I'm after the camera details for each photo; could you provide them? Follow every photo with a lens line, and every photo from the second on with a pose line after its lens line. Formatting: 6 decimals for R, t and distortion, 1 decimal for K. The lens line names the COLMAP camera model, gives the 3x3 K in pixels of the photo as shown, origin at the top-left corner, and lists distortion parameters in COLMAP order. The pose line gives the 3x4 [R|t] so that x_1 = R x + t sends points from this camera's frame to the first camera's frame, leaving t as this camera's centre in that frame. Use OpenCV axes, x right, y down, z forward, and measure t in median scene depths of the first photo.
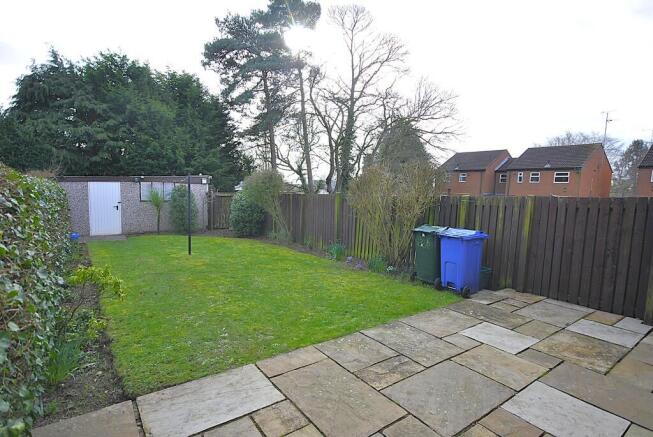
lens RADIAL K [[346.5, 0, 326.5], [0, 346.5, 218.5], [0, 0, 1]] dist [0.019255, 0.000573]
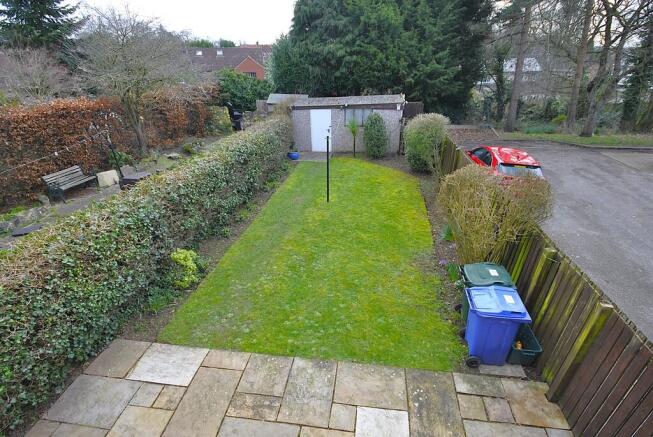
lens RADIAL K [[320.8, 0, 328.5], [0, 320.8, 234.3], [0, 0, 1]] dist [0.000731, -0.000470]
pose [[0.716237, 0.310023, -0.625213, 0.600768], [-0.025531, 0.906944, 0.420477, -0.452151], [0.697390, -0.285199, 0.657502, 0.333033]]
